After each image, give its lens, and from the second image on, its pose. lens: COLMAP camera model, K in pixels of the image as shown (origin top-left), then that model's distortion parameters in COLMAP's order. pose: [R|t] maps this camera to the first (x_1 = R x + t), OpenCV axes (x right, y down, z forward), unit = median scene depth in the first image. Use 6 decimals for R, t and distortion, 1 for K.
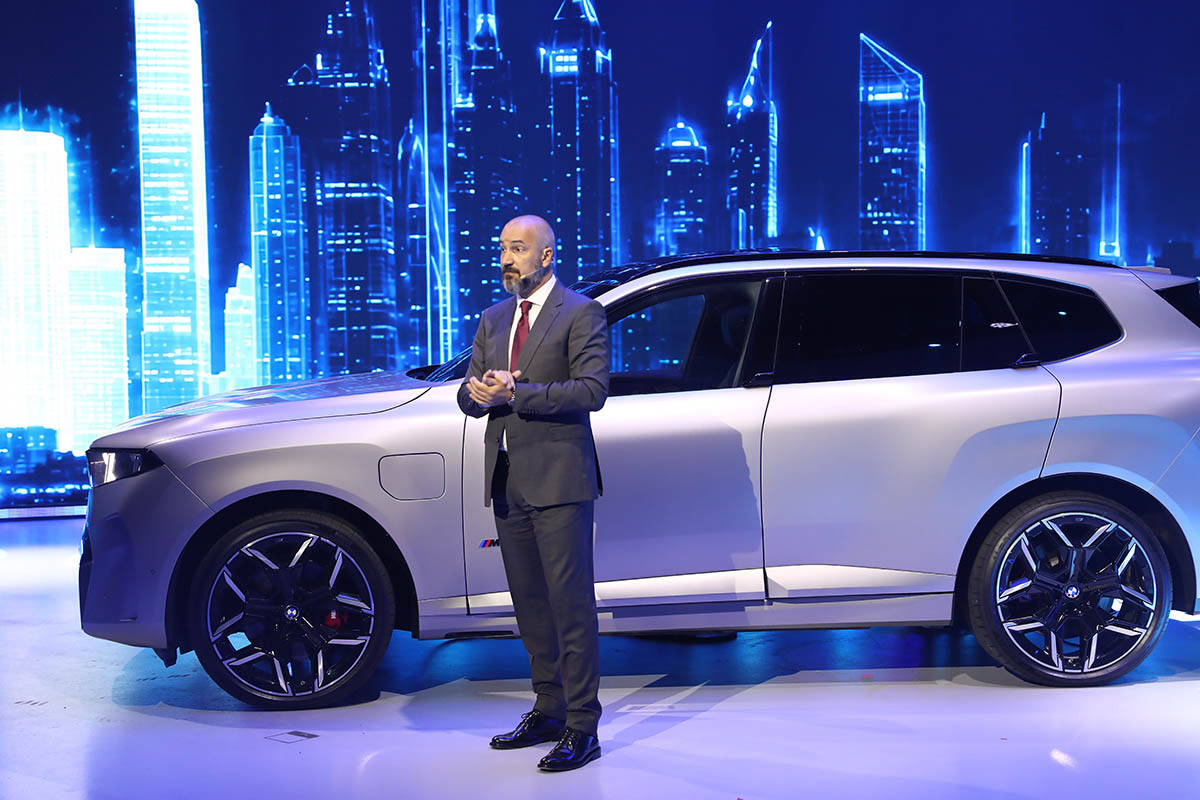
lens RADIAL K [[2249.8, 0, 653.7], [0, 2249.8, 371.9], [0, 0, 1]] dist [0.264143, 0.000000]
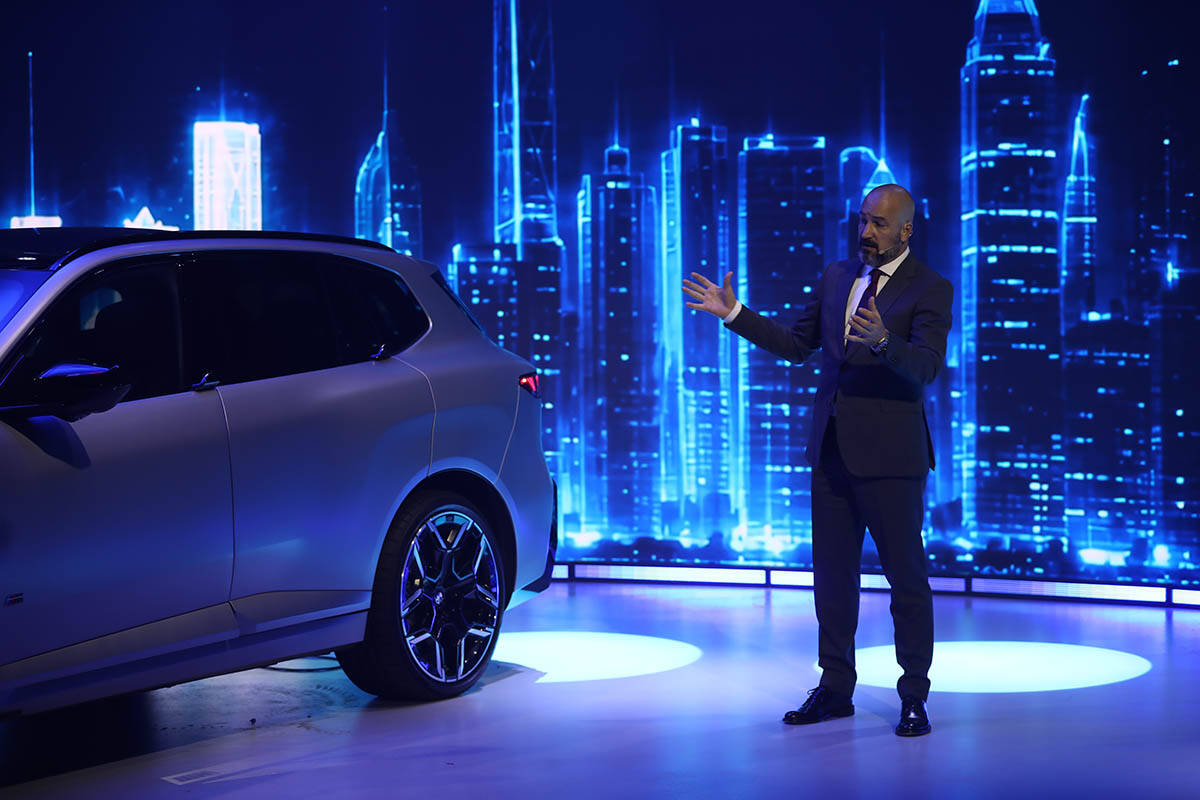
lens RADIAL K [[2977.7, 0, 591.5], [0, 2977.7, 402.9], [0, 0, 1]] dist [-0.171935, 0.000000]
pose [[0.577310, -0.040670, 0.815512, -0.482324], [0.044168, 0.998852, 0.018546, -0.001975], [-0.815330, 0.025312, 0.578444, 0.150519]]
